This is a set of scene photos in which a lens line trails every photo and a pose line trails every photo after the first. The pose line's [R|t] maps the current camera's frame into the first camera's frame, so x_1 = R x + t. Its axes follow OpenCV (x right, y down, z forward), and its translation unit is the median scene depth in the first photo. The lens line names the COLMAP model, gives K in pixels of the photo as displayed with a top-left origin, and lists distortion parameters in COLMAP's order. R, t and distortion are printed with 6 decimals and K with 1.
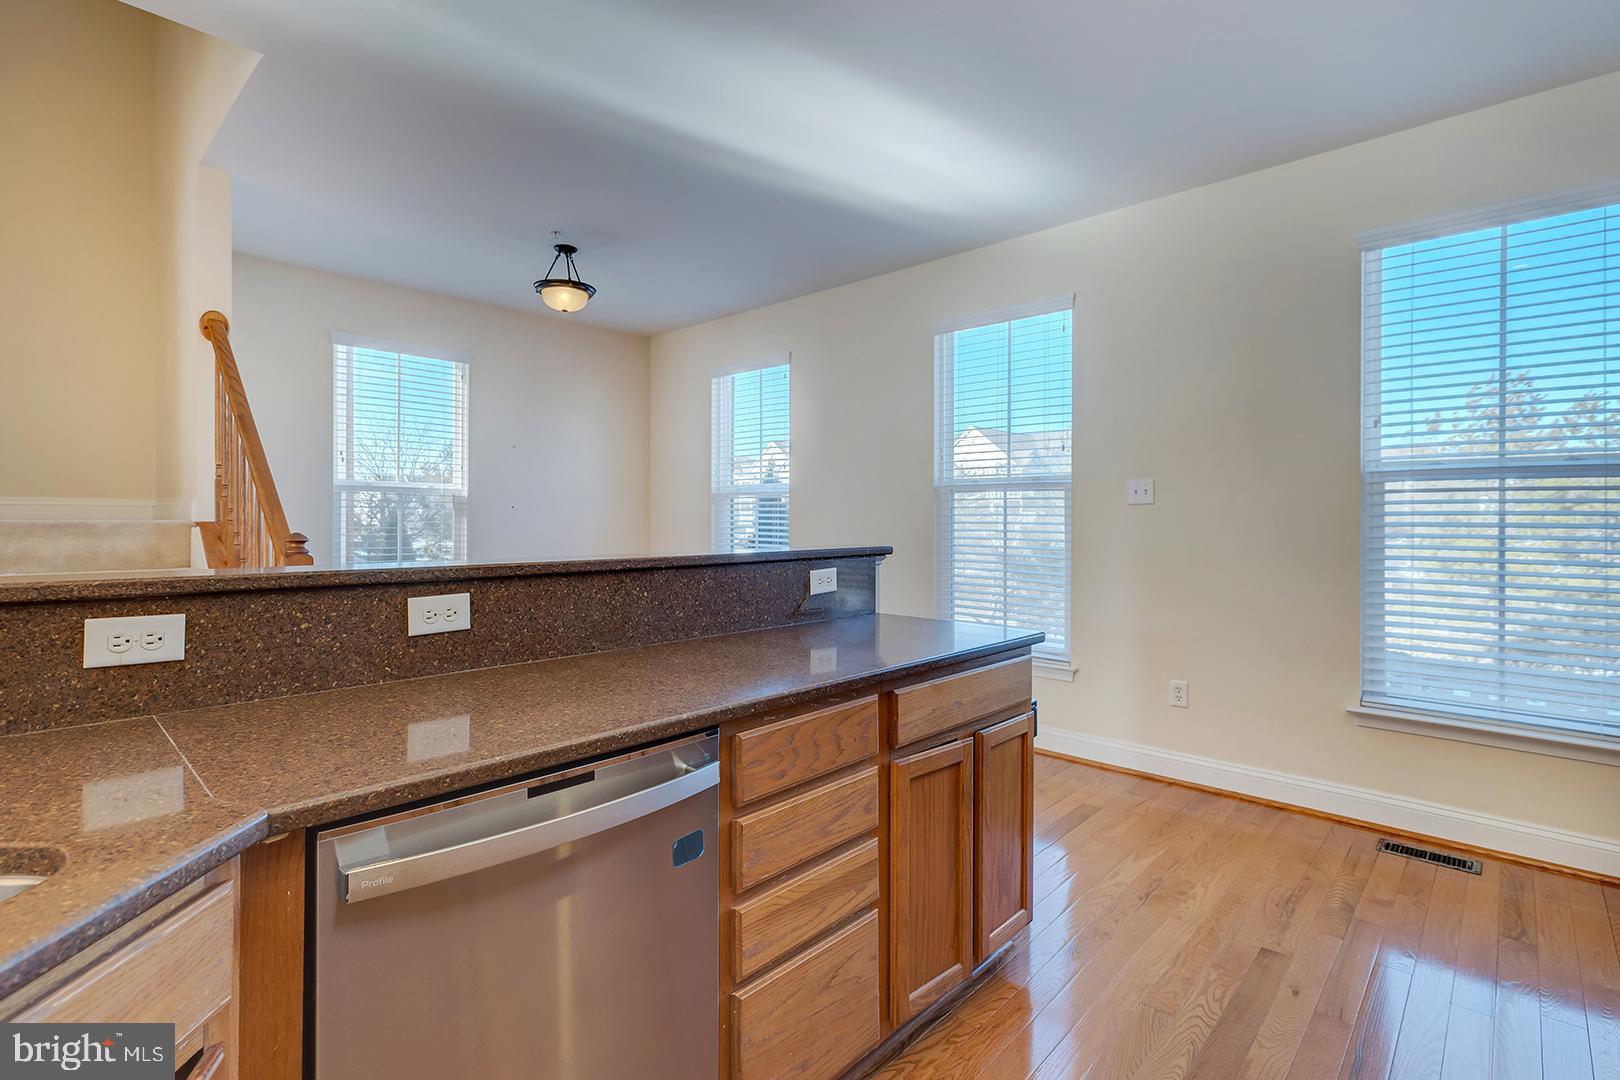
lens RADIAL K [[758.9, 0, 810.0], [0, 758.9, 540.0], [0, 0, 1]] dist [0.001765, 0.000280]
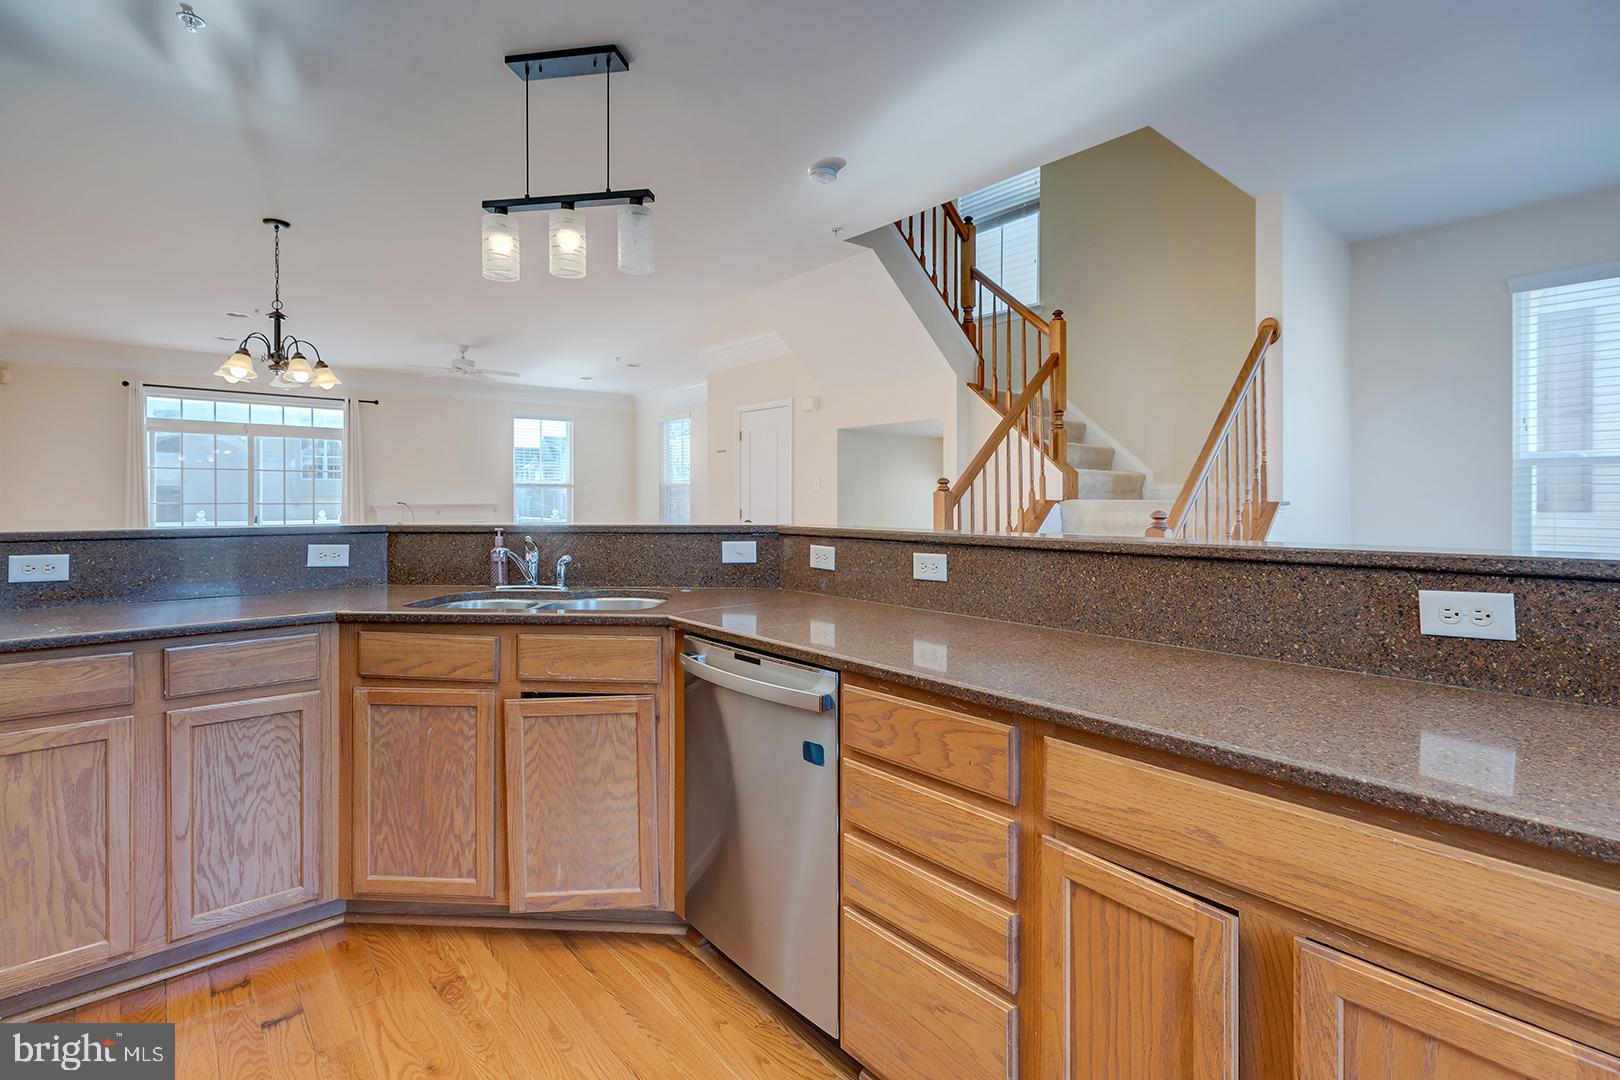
lens RADIAL K [[748.5, 0, 808.6], [0, 748.5, 513.6], [0, 0, 1]] dist [0.003093, 0.000203]
pose [[-0.108057, 0.020076, -0.993942, 0.869381], [-0.023446, 0.999467, 0.022736, -0.026400], [0.993868, 0.025761, -0.107529, 0.877095]]
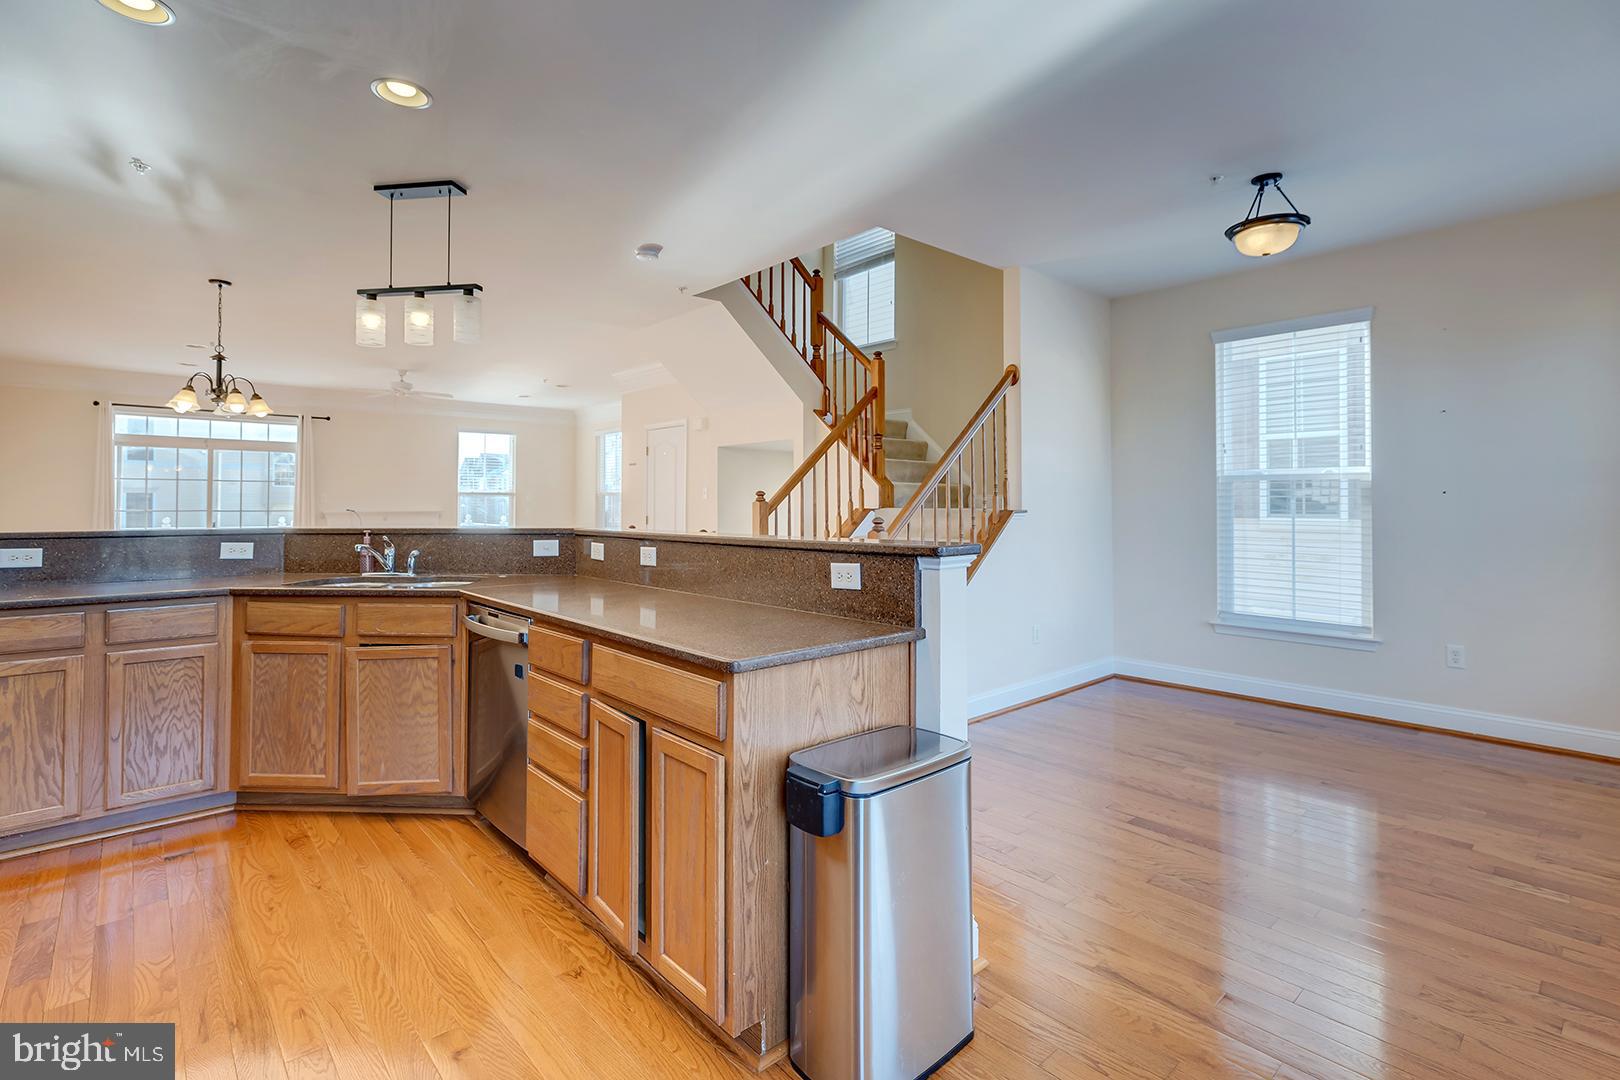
lens RADIAL K [[750.1, 0, 804.2], [0, 750.1, 500.7], [0, 0, 1]] dist [0.002550, 0.000353]
pose [[-0.092696, -0.005389, -0.995680, 1.407006], [-0.023460, 0.999720, -0.003227, -0.052596], [0.995418, 0.023060, -0.092797, 1.525575]]
